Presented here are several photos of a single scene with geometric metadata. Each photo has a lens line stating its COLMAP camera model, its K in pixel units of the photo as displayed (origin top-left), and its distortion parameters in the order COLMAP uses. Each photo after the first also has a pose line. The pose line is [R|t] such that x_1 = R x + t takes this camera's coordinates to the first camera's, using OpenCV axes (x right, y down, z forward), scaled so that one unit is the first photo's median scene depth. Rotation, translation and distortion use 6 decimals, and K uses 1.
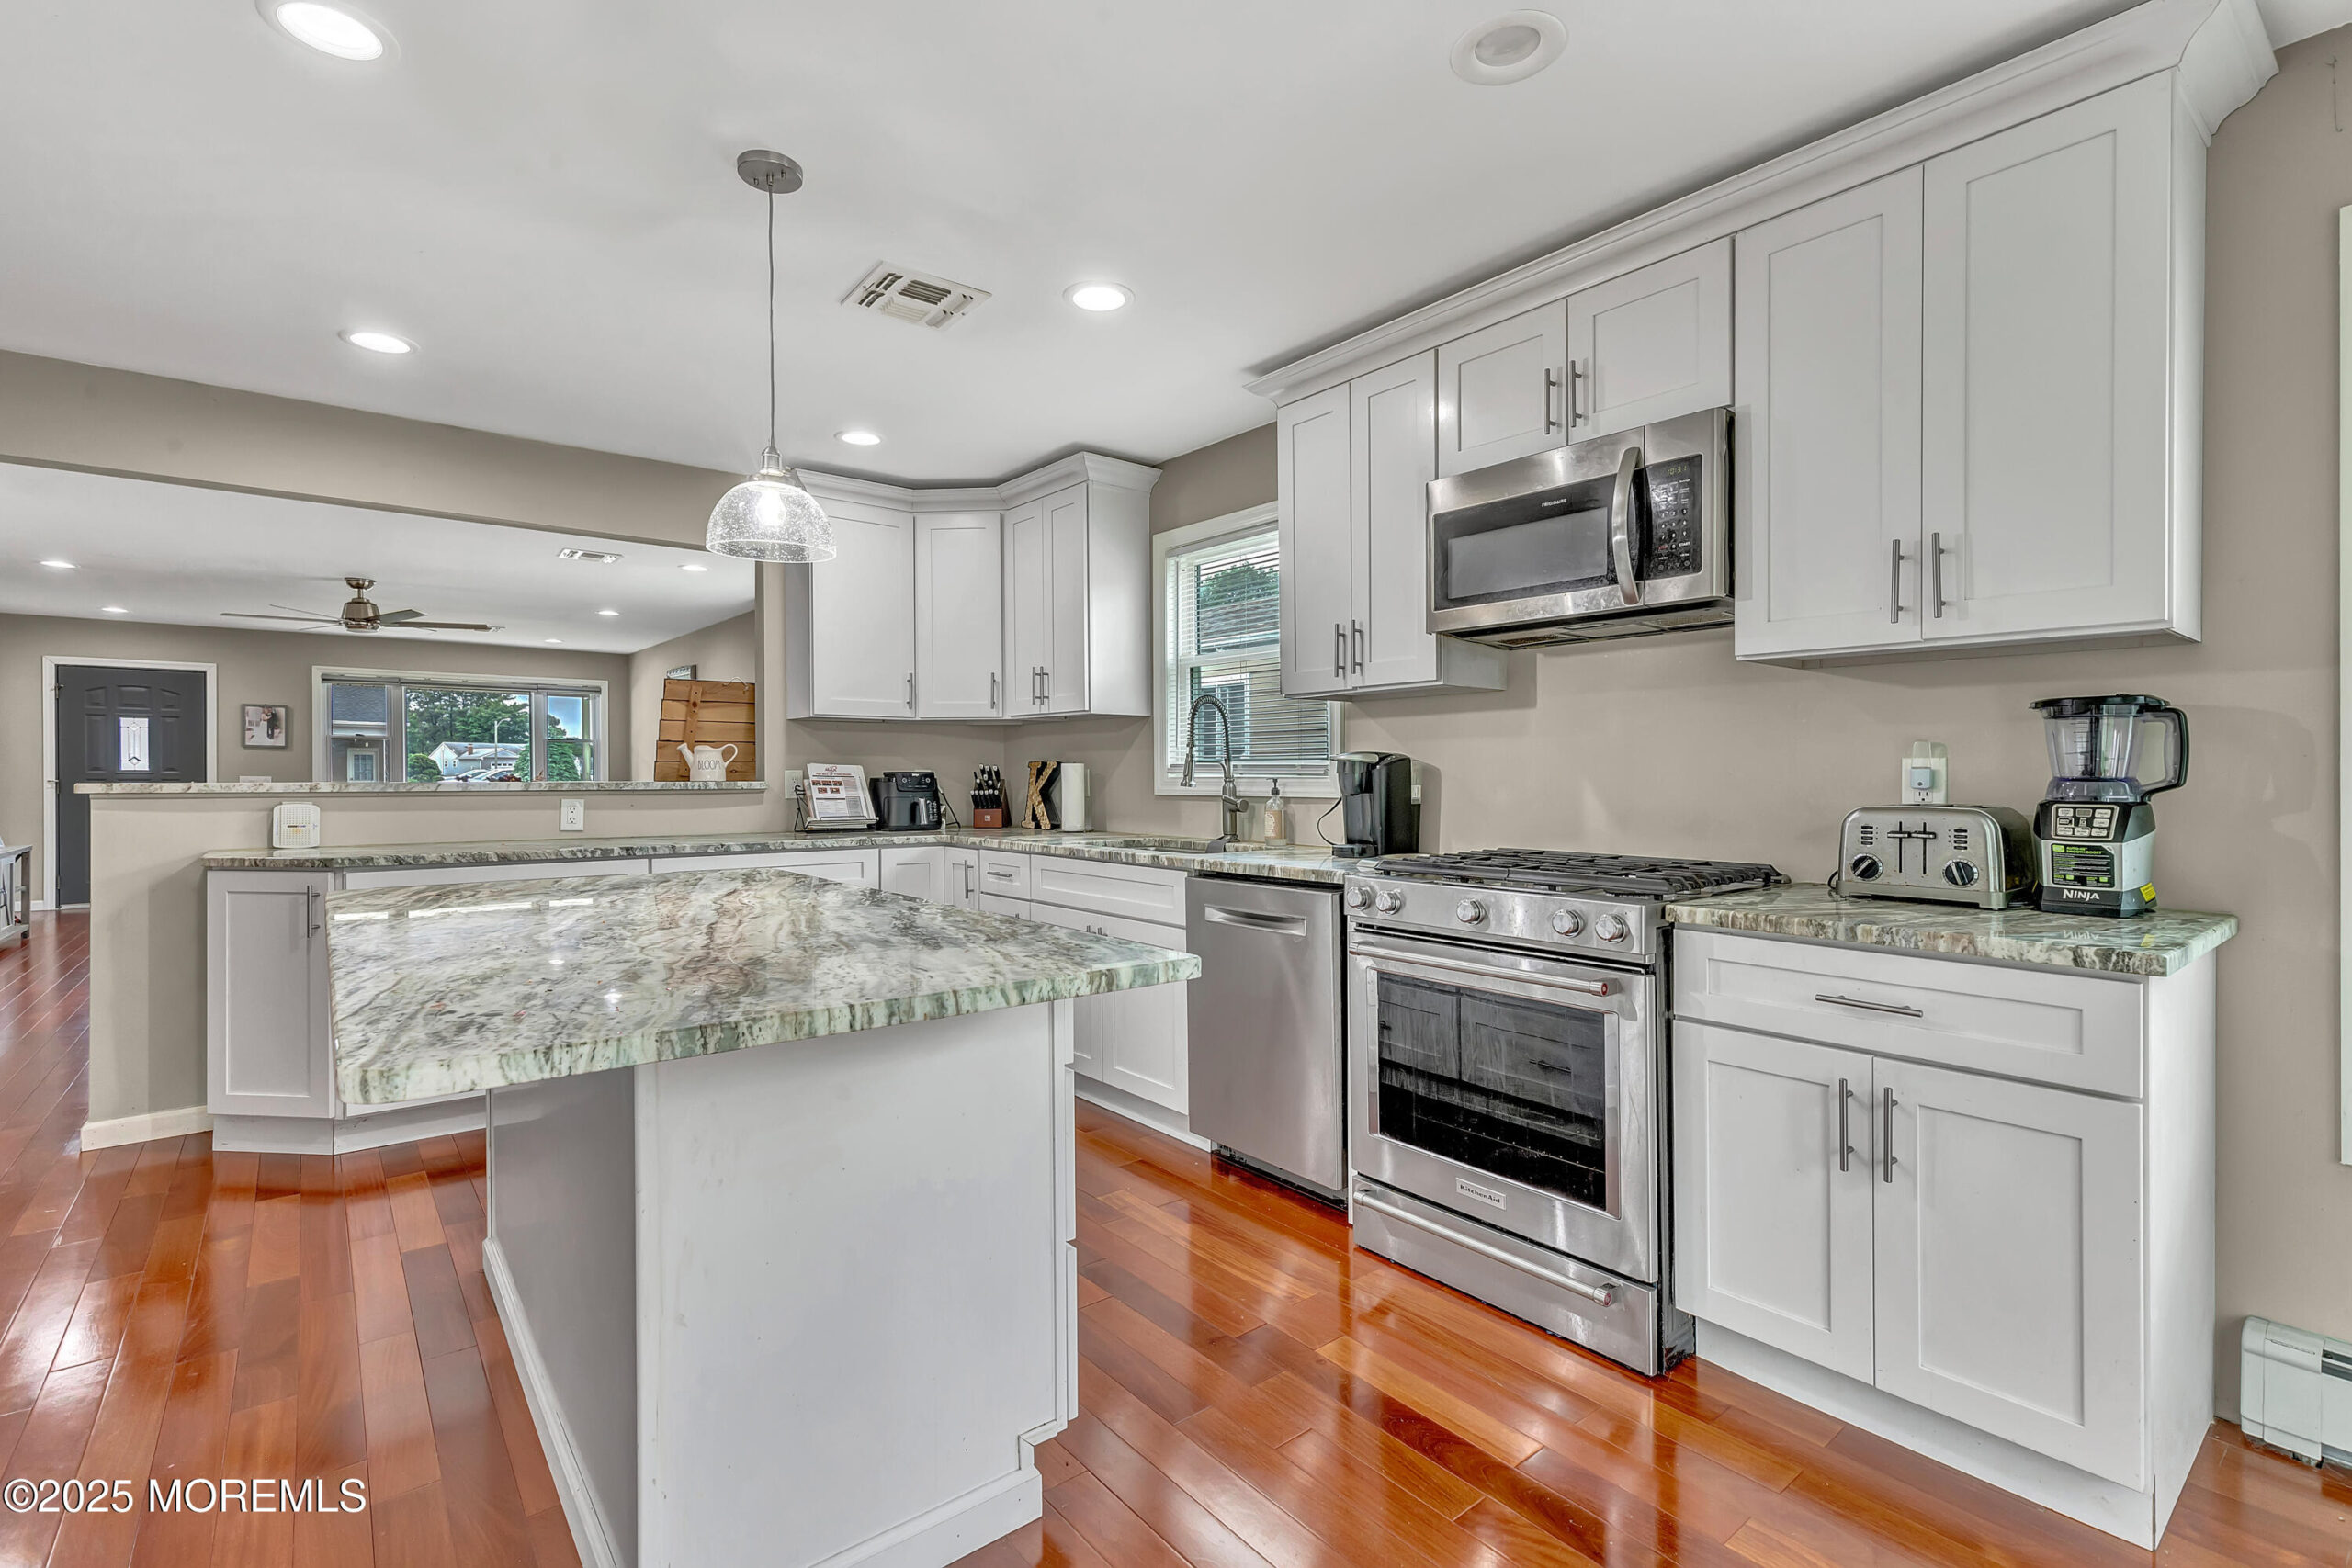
lens RADIAL K [[1079.0, 0, 1215.2], [0, 1079.0, 788.4], [0, 0, 1]] dist [0.006042, -0.000283]
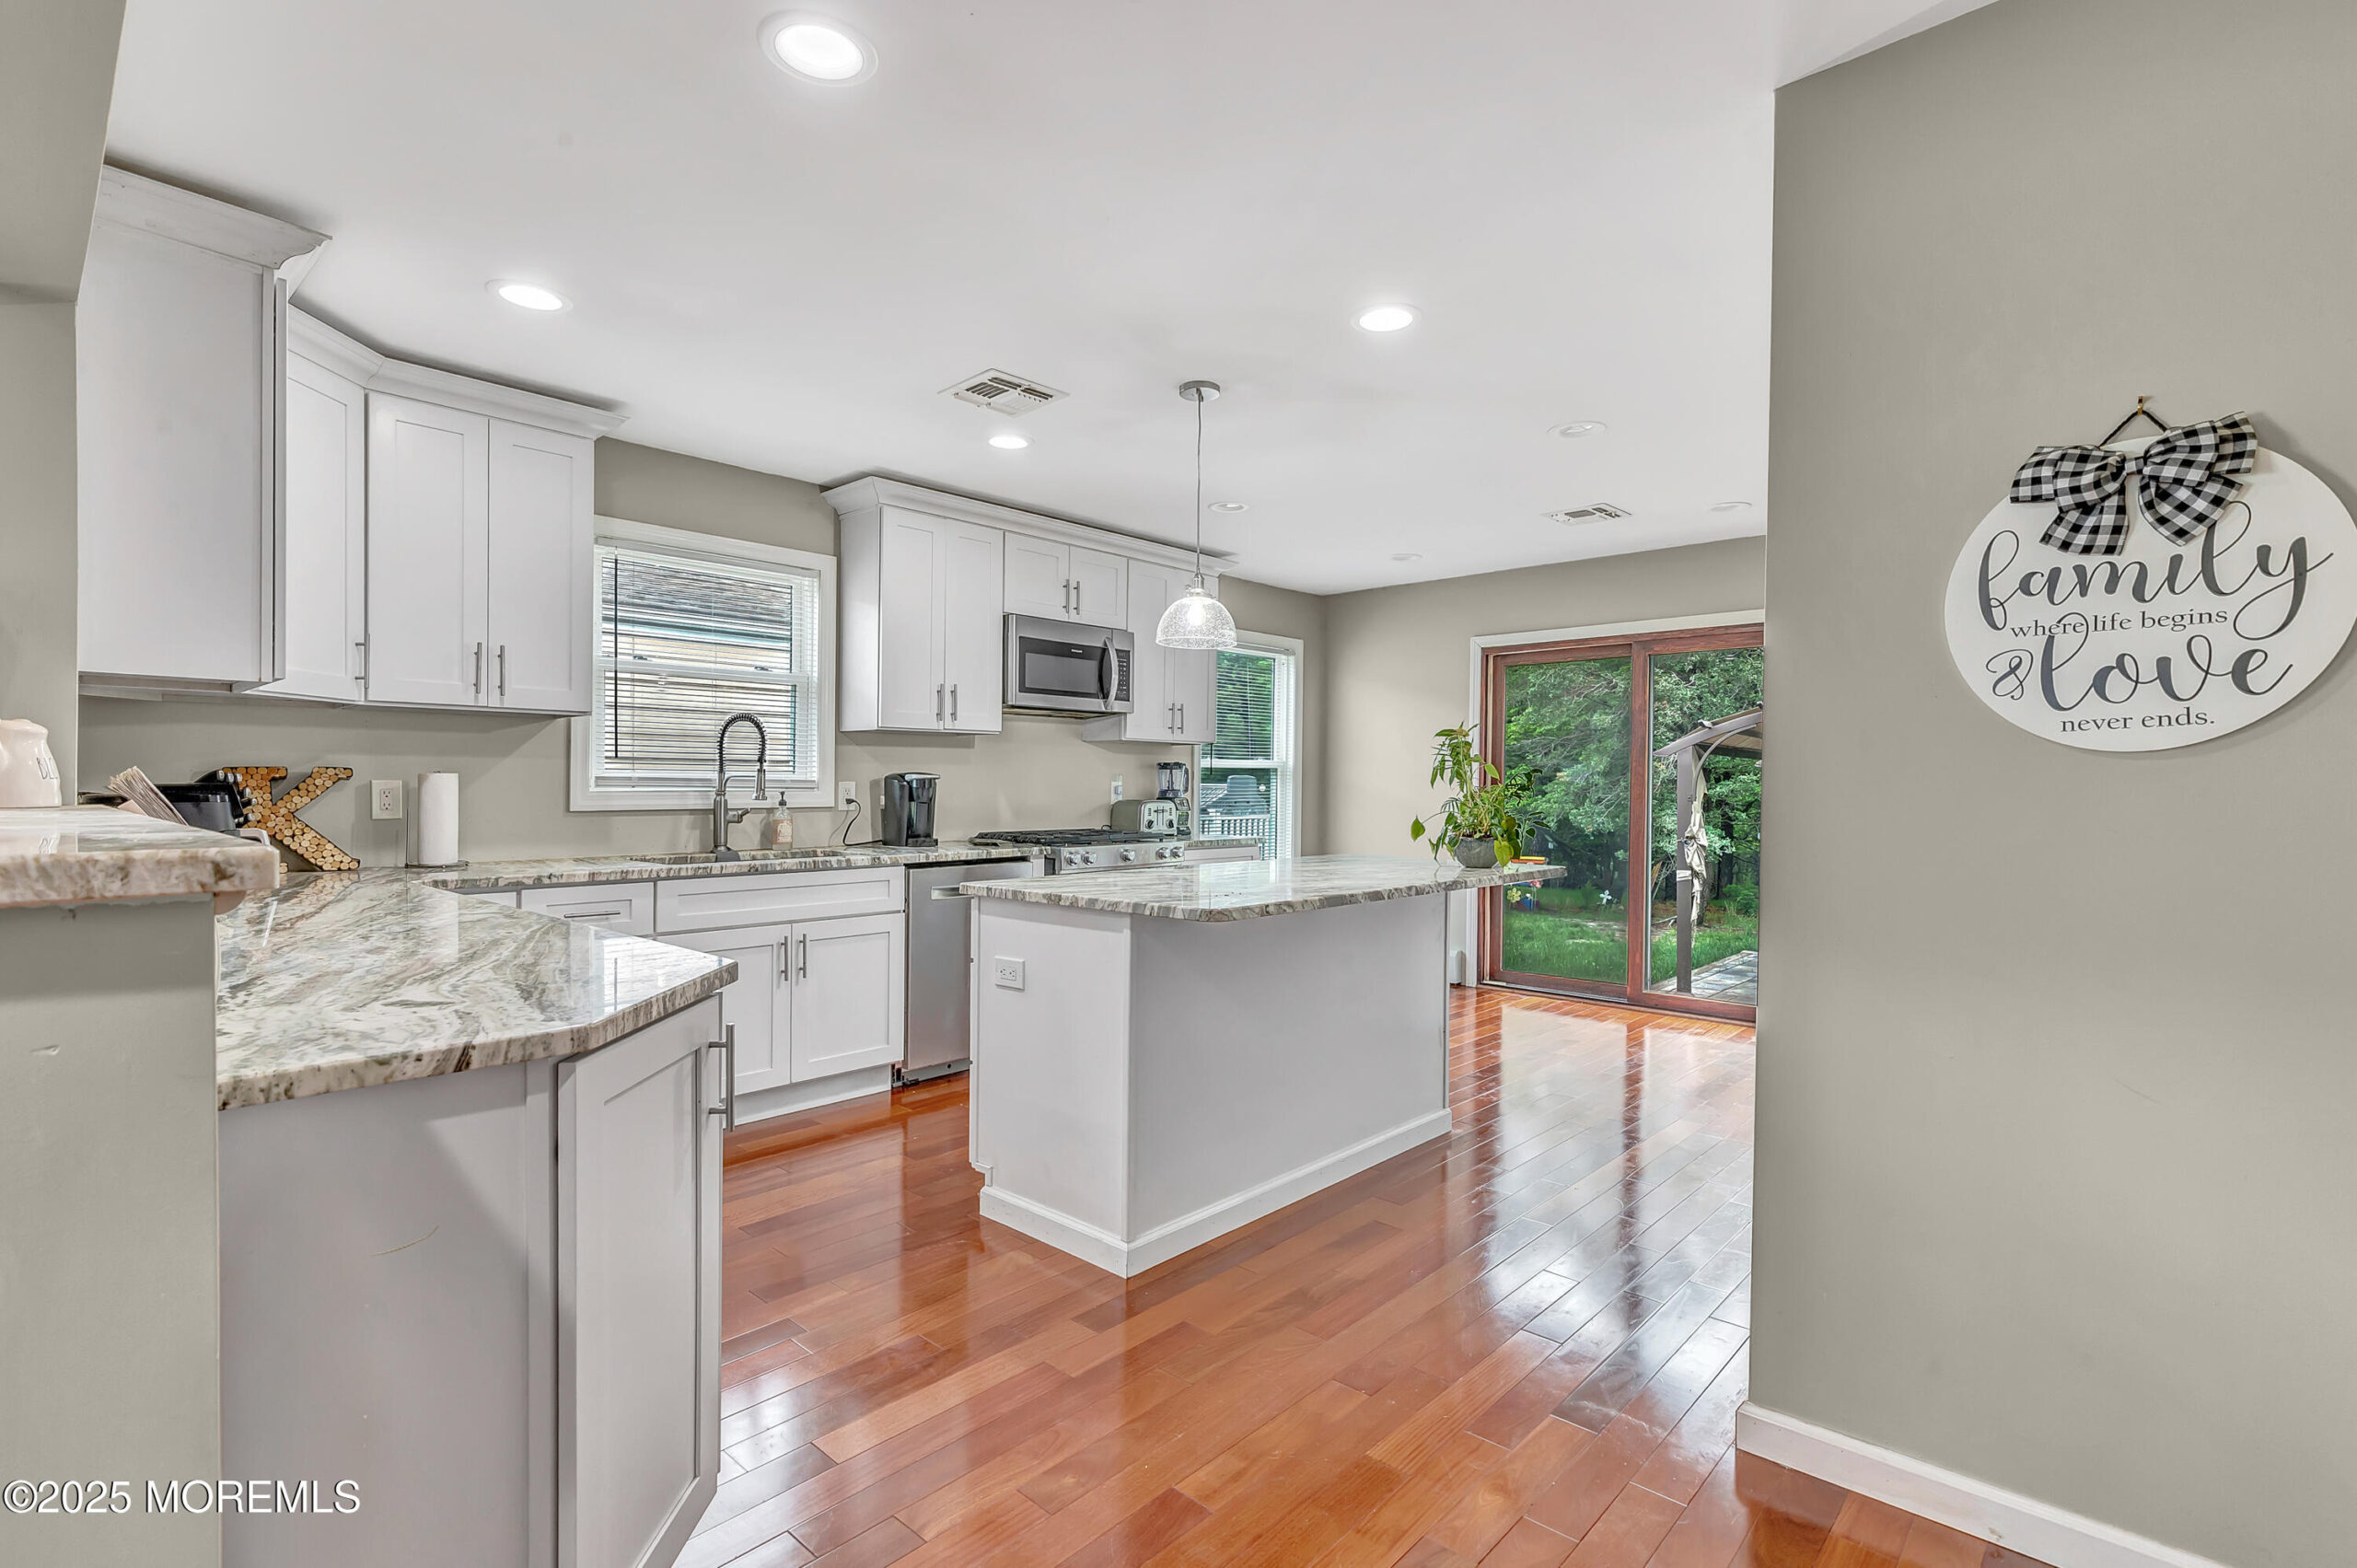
lens RADIAL K [[1068.8, 0, 1213.4], [0, 1068.8, 781.5], [0, 0, 1]] dist [0.018630, -0.000068]
pose [[-0.163676, 0.003625, 0.986508, -1.145001], [0.008503, 0.999961, -0.002264, -0.013778], [-0.986478, 0.008018, -0.163700, 0.744363]]
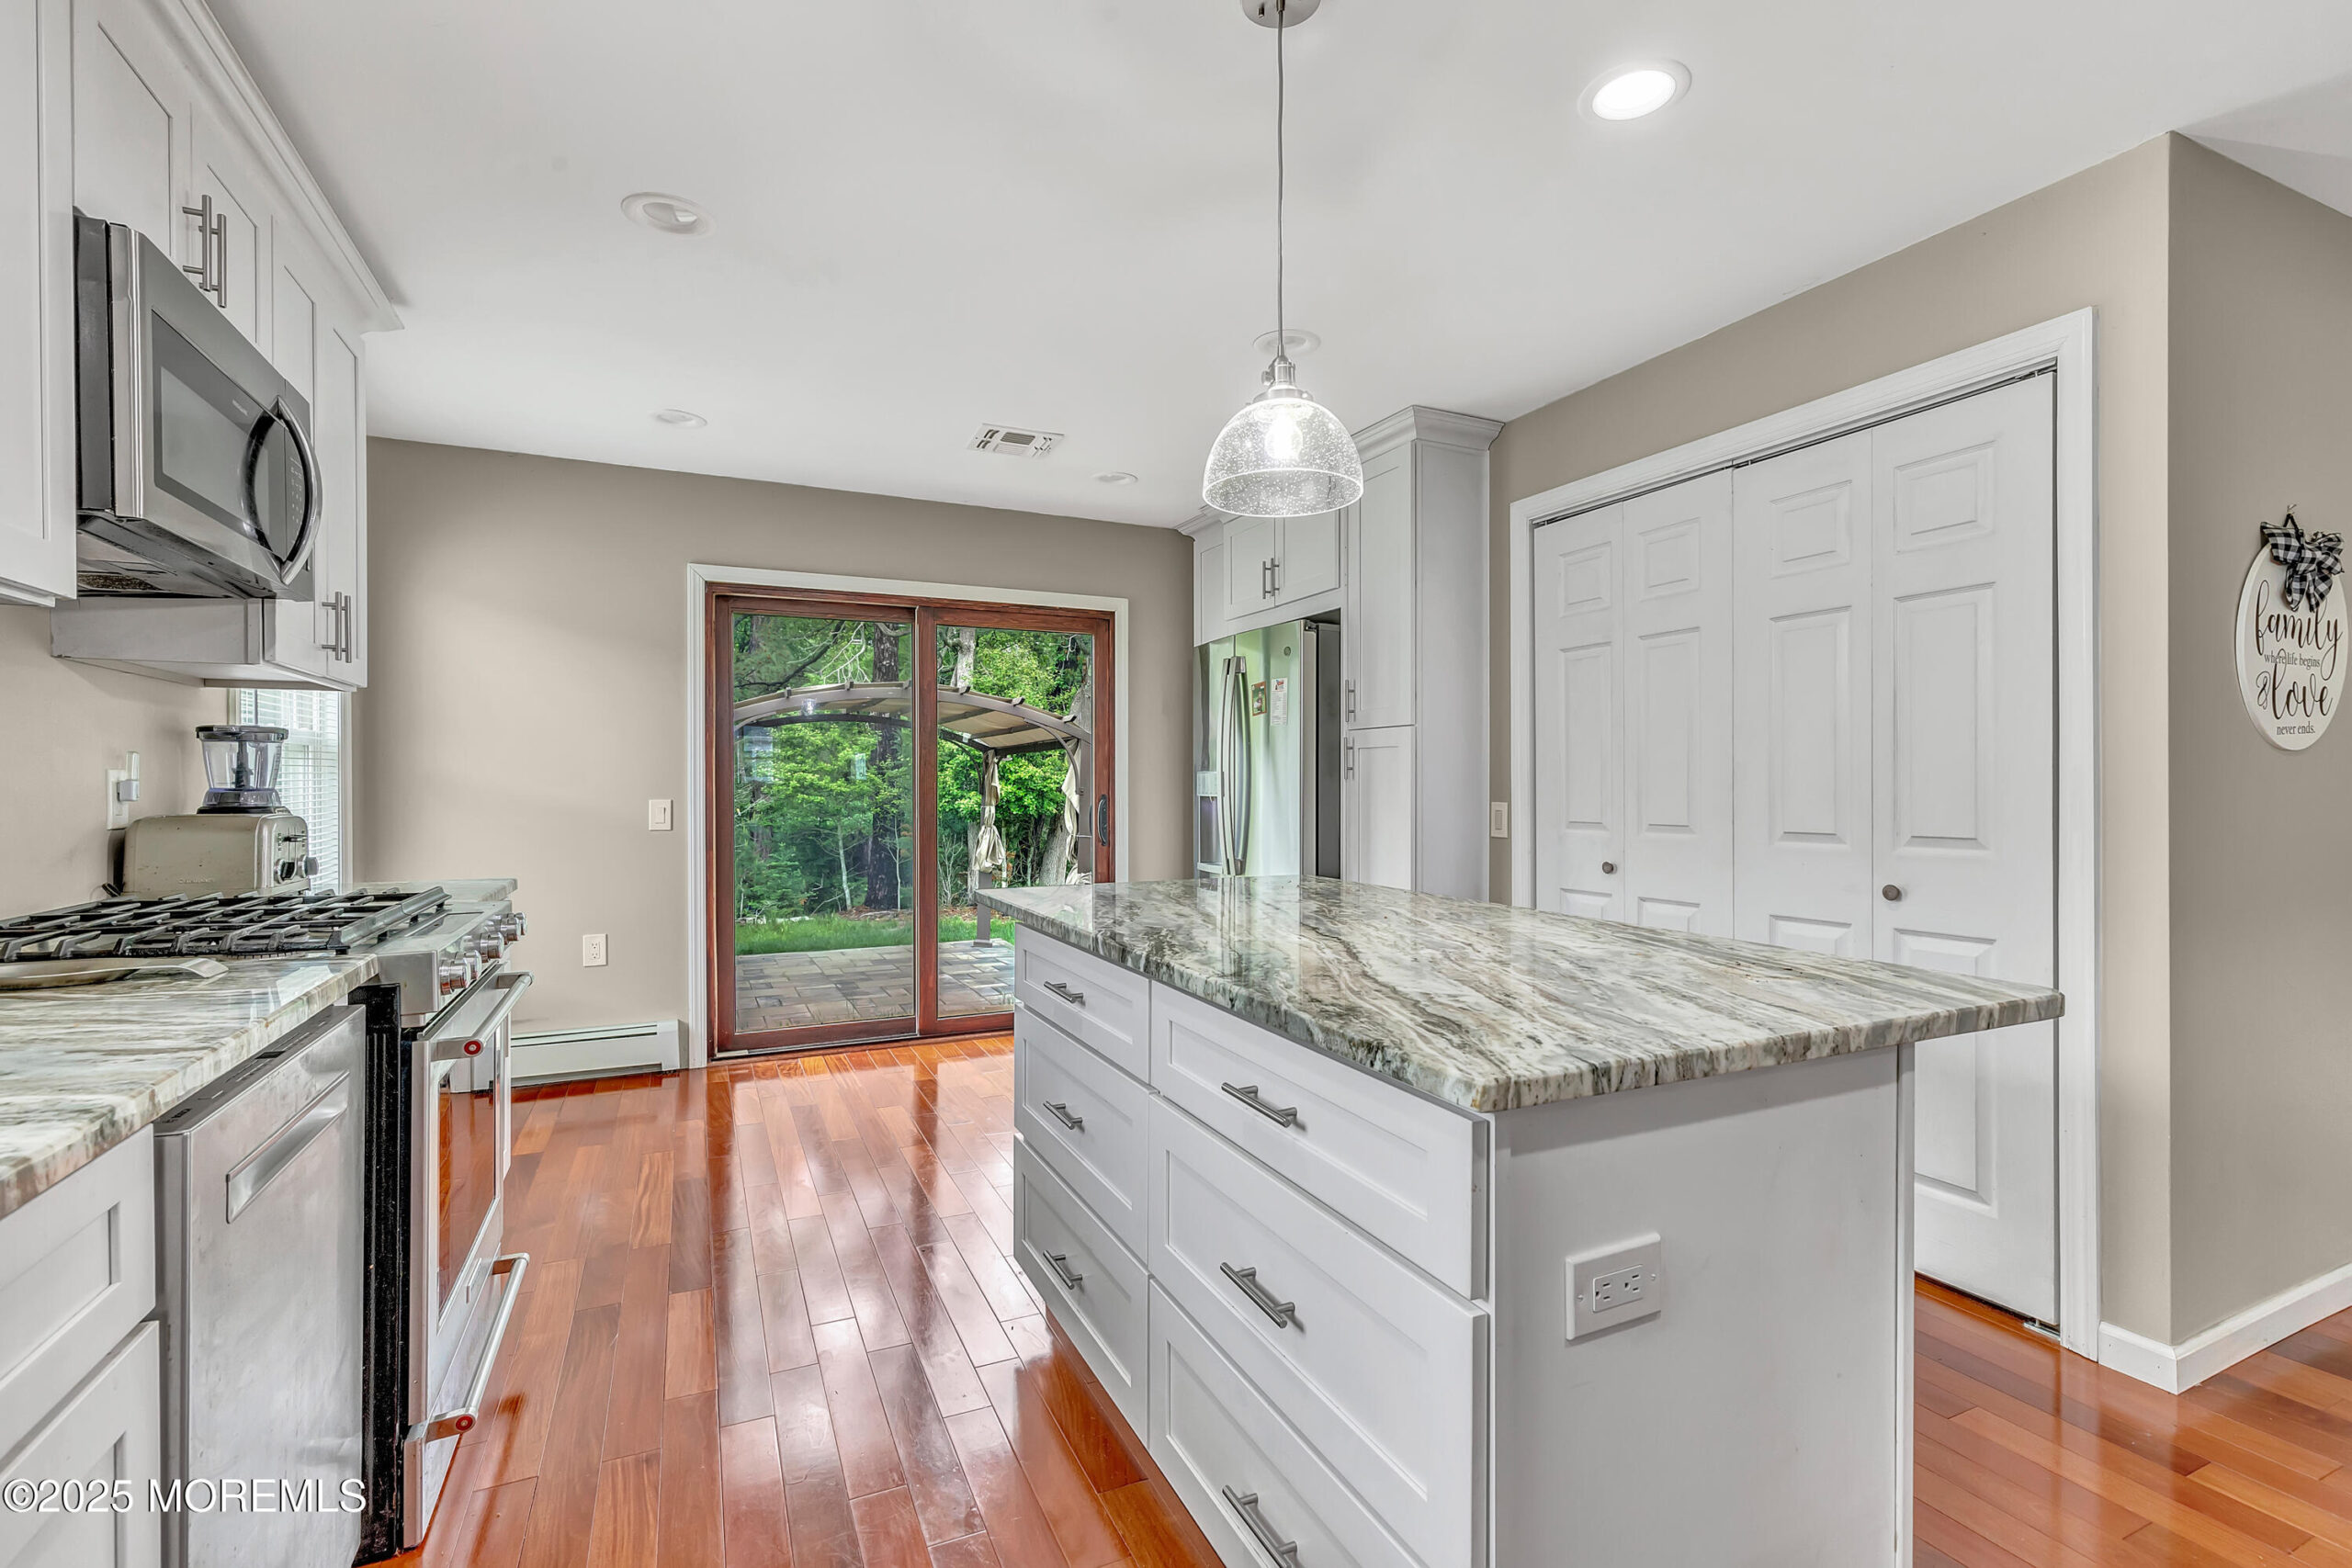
lens RADIAL K [[1066.4, 0, 1210.9], [0, 1066.4, 781.5], [0, 0, 1]] dist [0.018630, -0.000068]
pose [[-0.970677, 0.001515, 0.240383, -0.328861], [0.005199, 0.999879, 0.014691, -0.016984], [-0.240331, 0.015510, -0.970567, 1.069422]]
